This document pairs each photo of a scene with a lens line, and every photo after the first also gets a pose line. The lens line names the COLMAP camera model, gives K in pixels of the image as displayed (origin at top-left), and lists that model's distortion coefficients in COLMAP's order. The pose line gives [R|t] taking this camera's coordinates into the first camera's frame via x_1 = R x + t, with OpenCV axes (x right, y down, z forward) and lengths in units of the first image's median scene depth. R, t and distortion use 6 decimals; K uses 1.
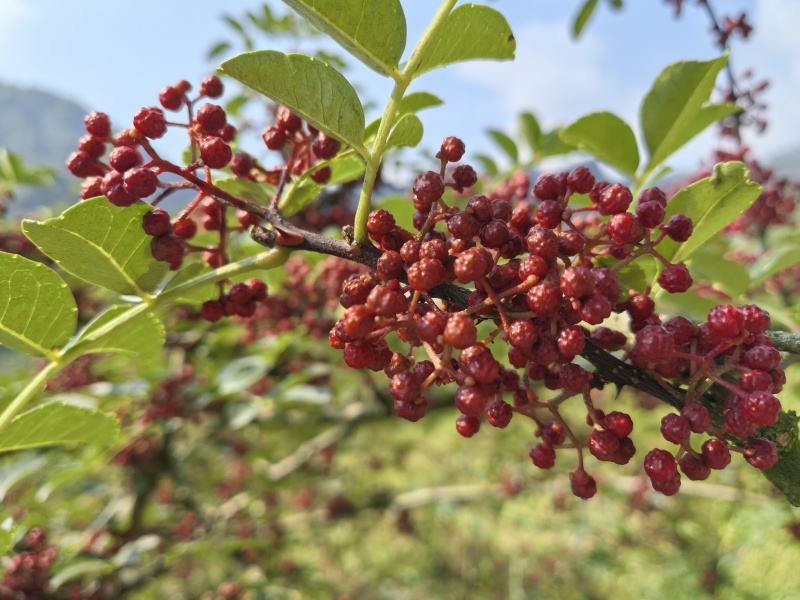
lens RADIAL K [[655.8, 0, 393.2], [0, 655.8, 300.7], [0, 0, 1]] dist [-0.044687, 0.009211]
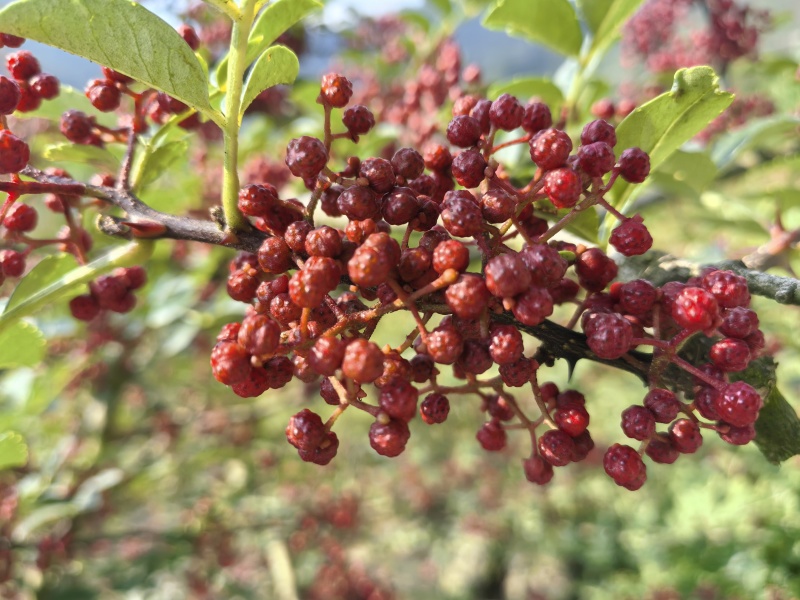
lens RADIAL K [[662.5, 0, 400.0], [0, 662.5, 300.0], [0, 0, 1]] dist [-0.052127, 0.010357]
pose [[0.990352, -0.130463, 0.046726, 0.106778], [0.116671, 0.966912, 0.226869, -0.177866], [-0.074778, -0.219229, 0.972804, 0.223984]]
